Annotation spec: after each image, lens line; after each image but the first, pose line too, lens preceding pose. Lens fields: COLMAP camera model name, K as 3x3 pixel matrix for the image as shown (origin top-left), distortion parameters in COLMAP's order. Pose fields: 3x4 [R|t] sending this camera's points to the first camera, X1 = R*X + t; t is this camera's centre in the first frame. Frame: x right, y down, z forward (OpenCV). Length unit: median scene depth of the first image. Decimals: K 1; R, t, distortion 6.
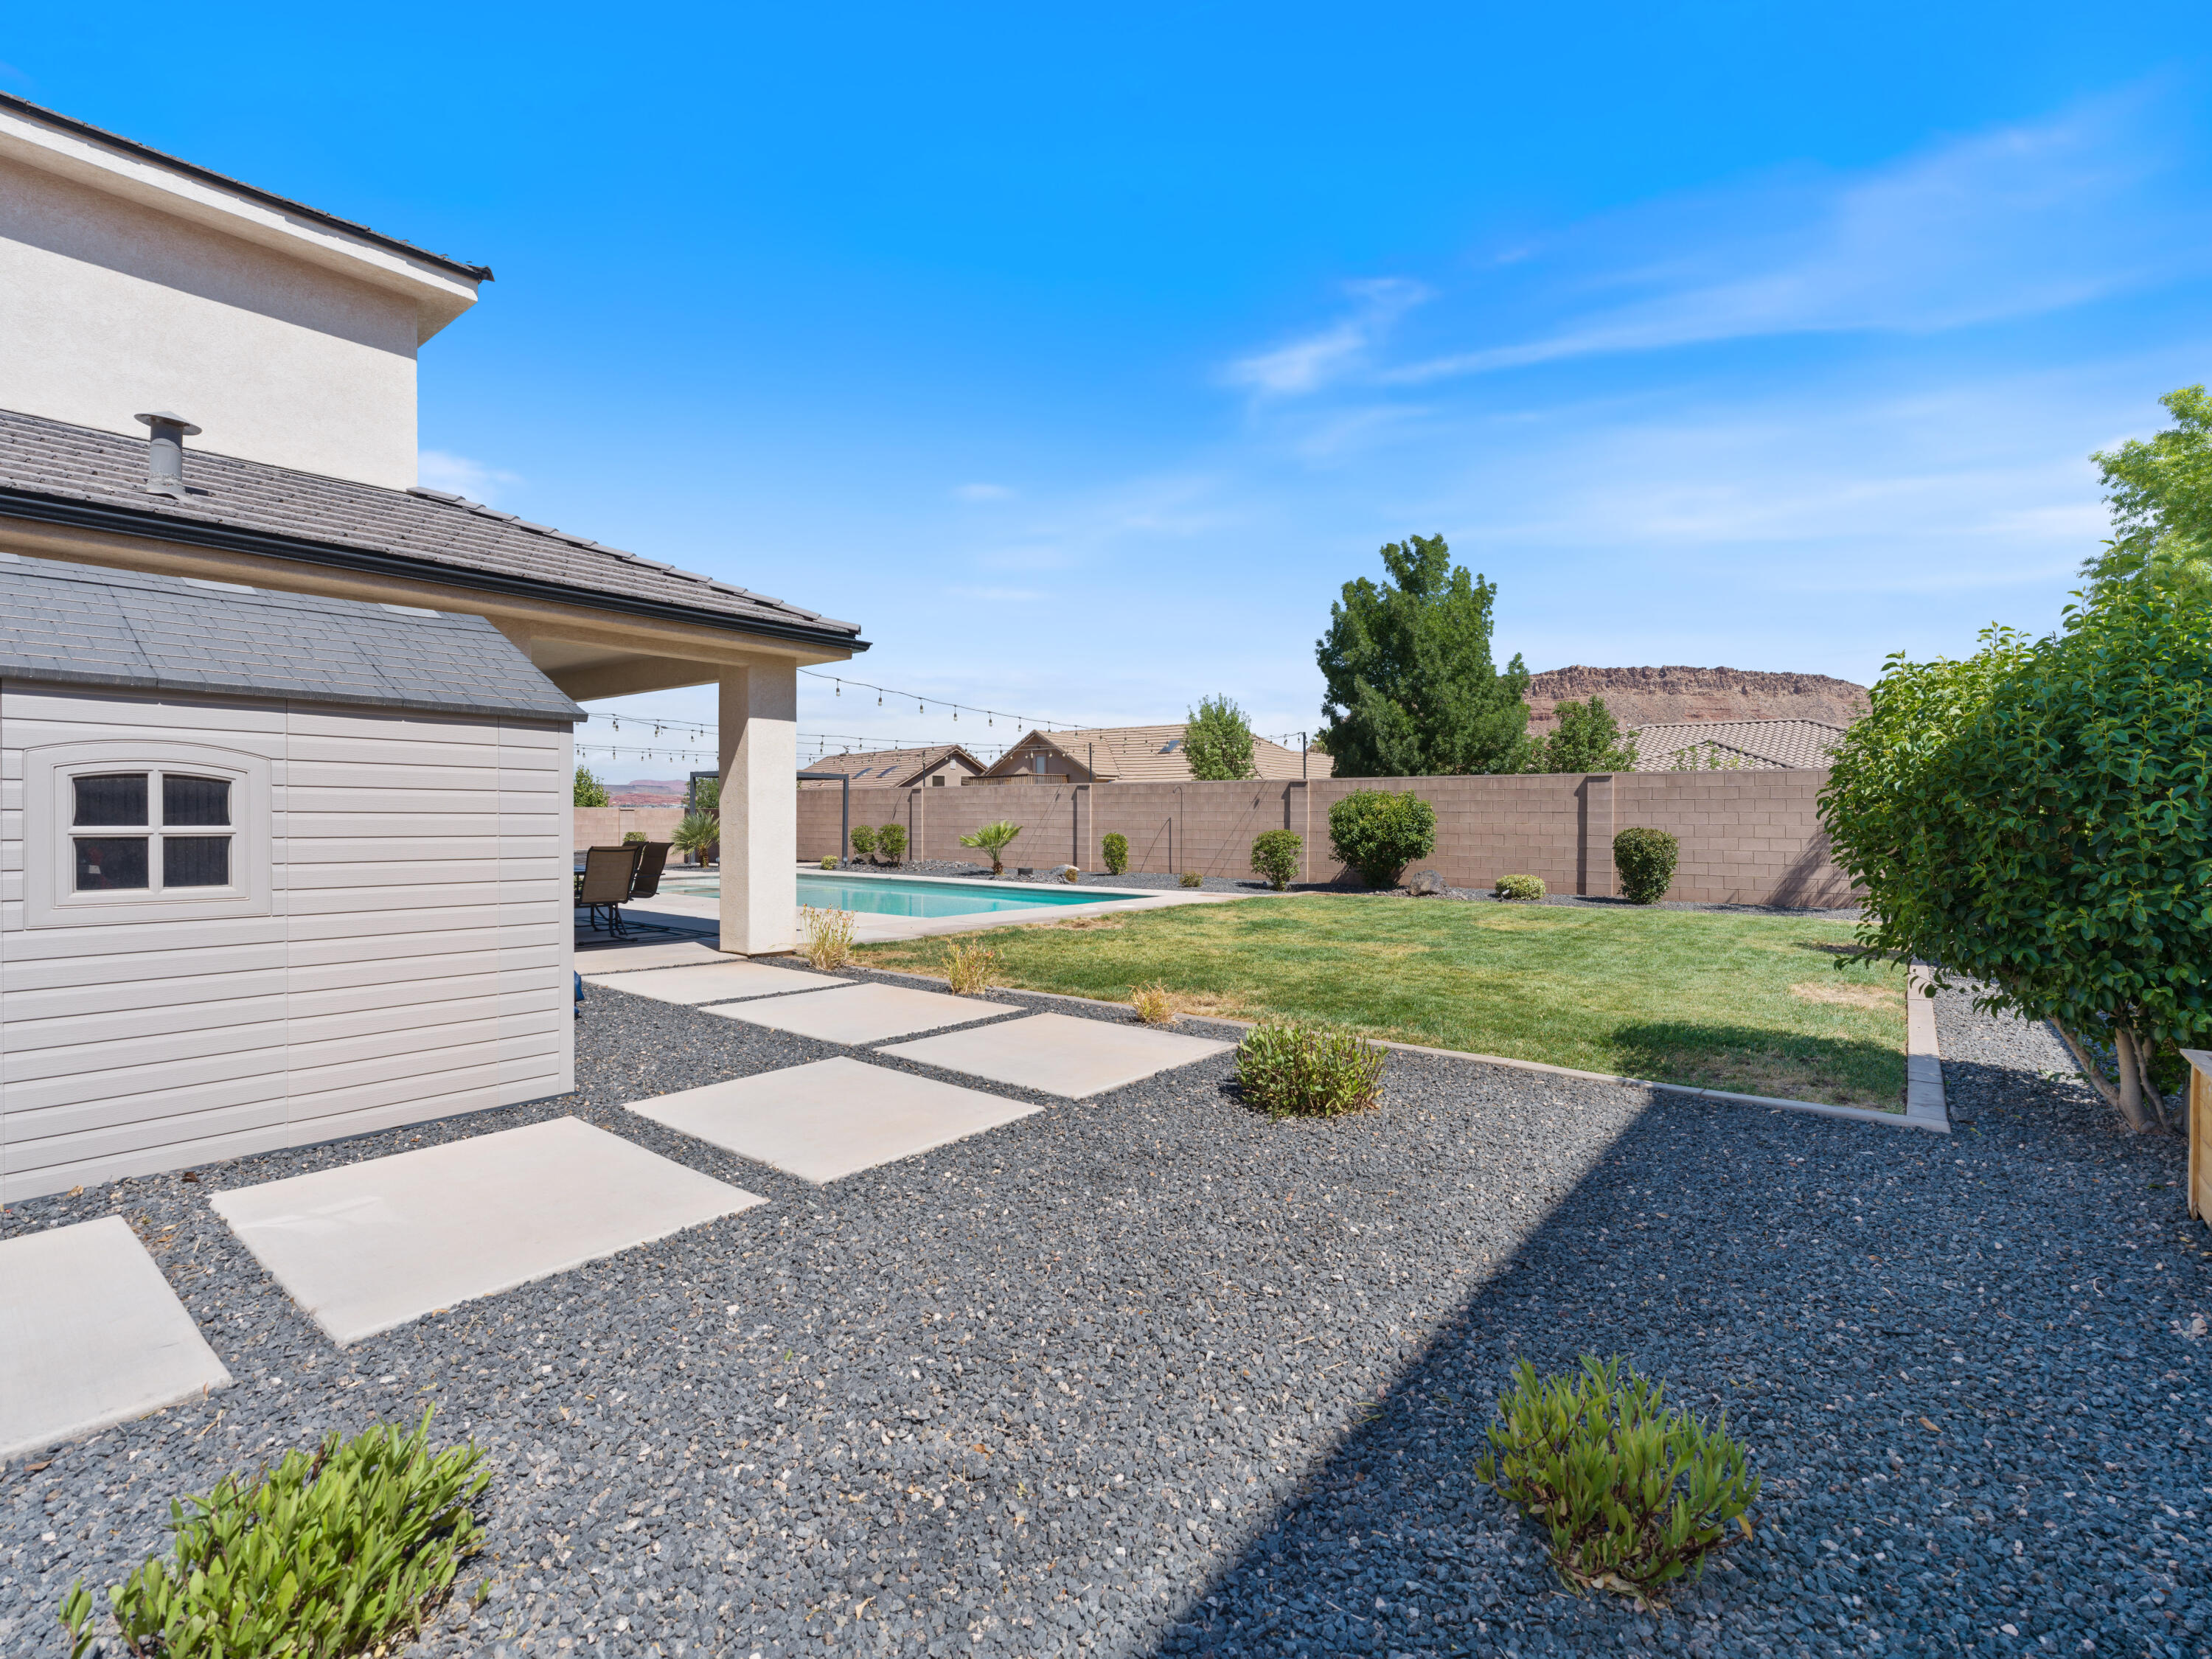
lens RADIAL K [[1008.1, 0, 1106.0], [0, 1008.1, 829.5], [0, 0, 1]] dist [0.002130, -0.000633]
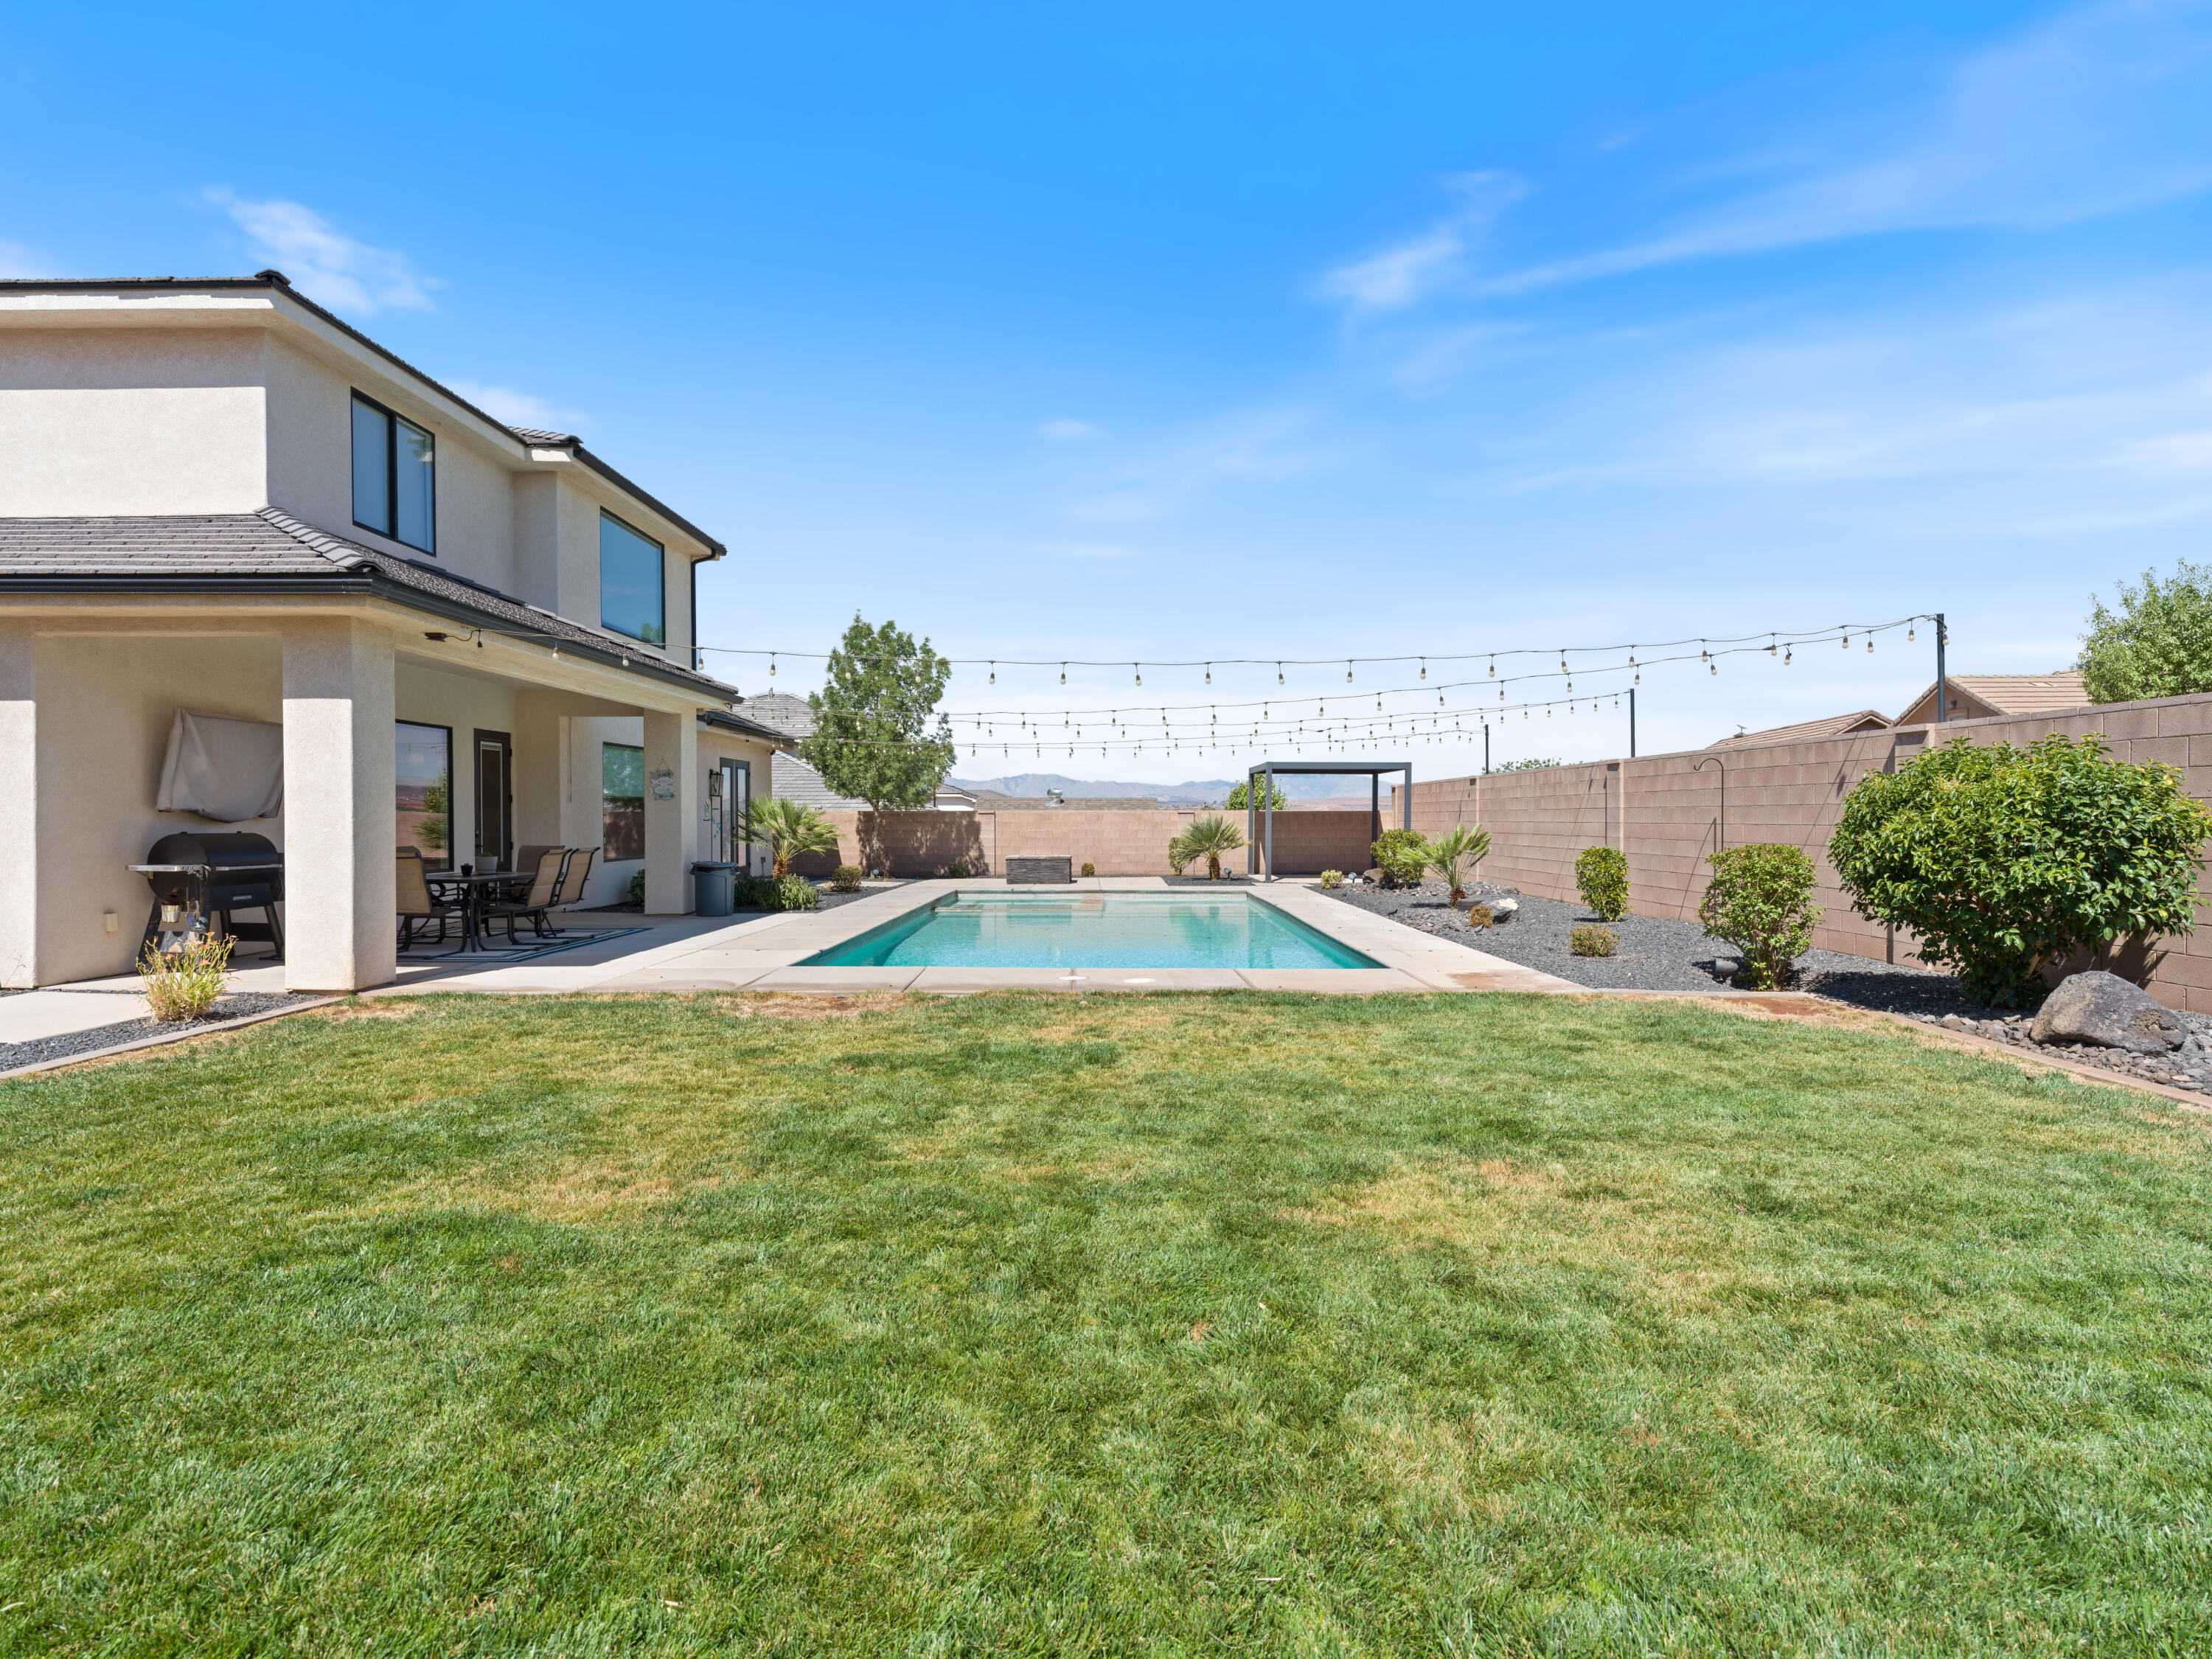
lens RADIAL K [[1107.9, 0, 1106.0], [0, 1107.9, 829.5], [0, 0, 1]] dist [-0.001519, 0.000236]
pose [[0.619296, 0.005057, -0.785142, 0.760177], [-0.008430, 0.999964, -0.000208, -0.008414], [0.785113, 0.006748, 0.619316, 0.963188]]
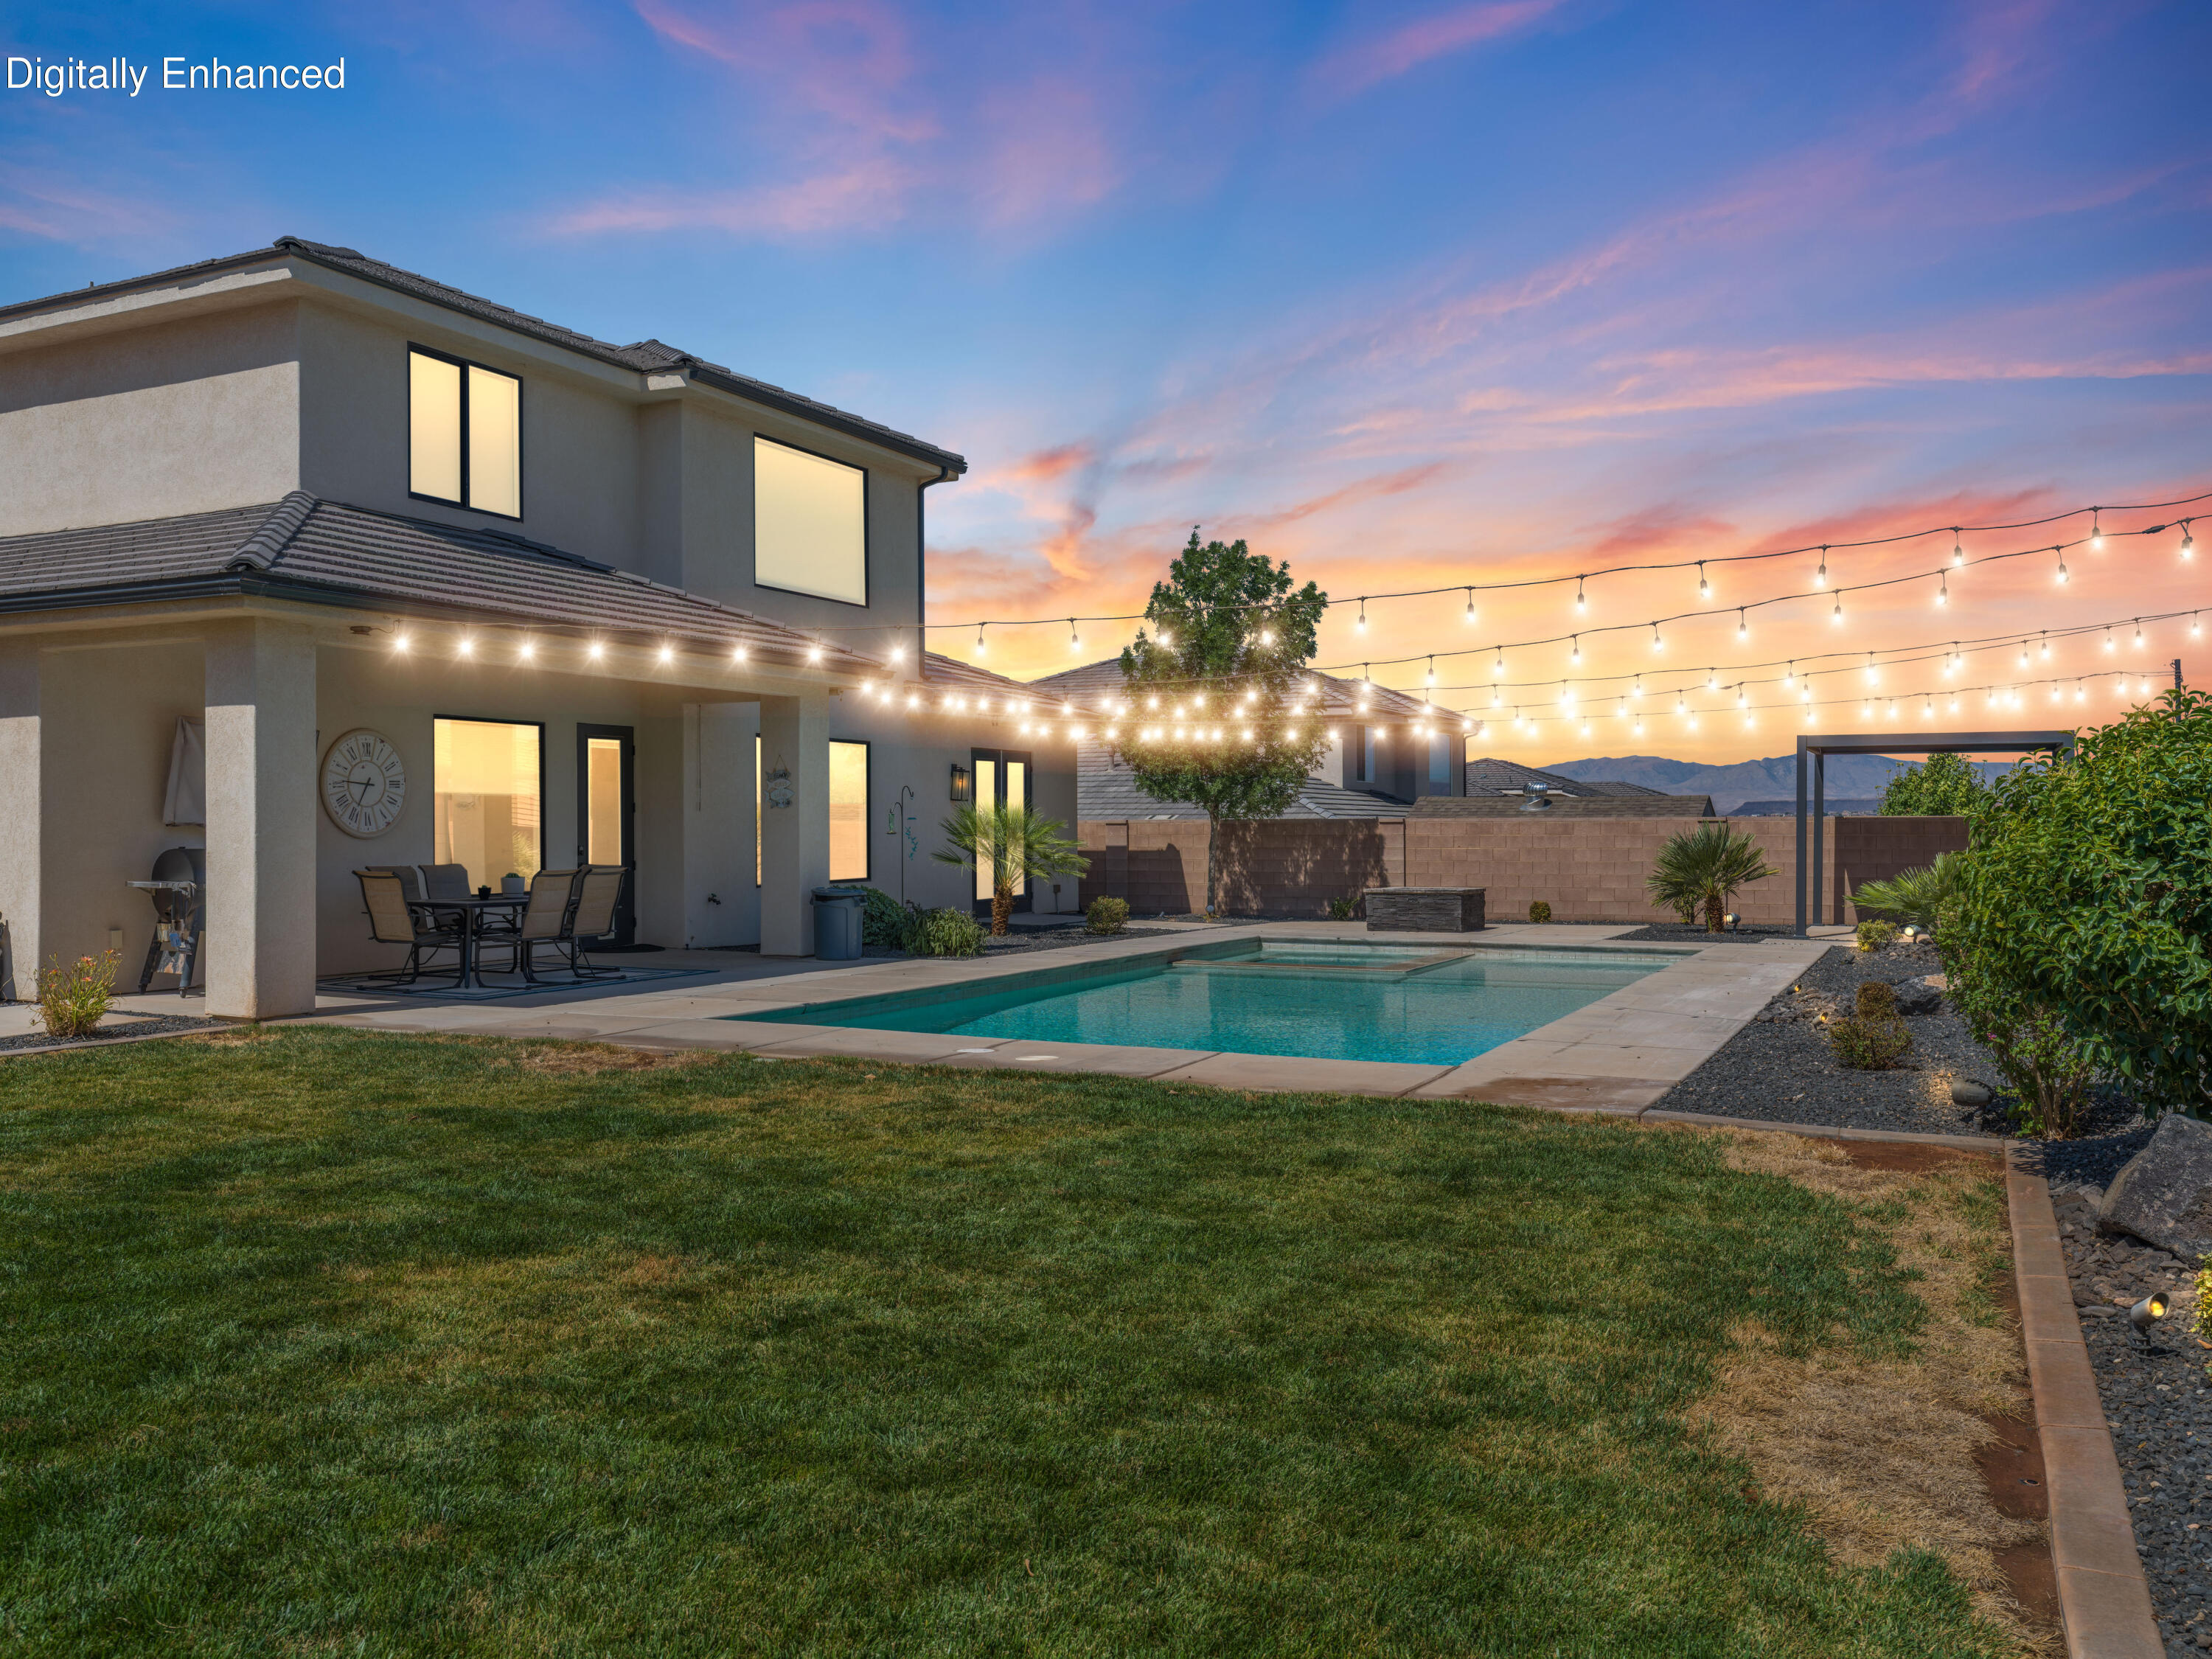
lens RADIAL K [[1763.6, 0, 1106.0], [0, 1763.6, 829.5], [0, 0, 1]] dist [-0.004474, 0.004267]
pose [[0.213314, -0.002675, -0.976980, 1.127881], [-0.011204, 0.999924, -0.005185, -0.015906], [0.976919, 0.012052, 0.213268, 1.402471]]
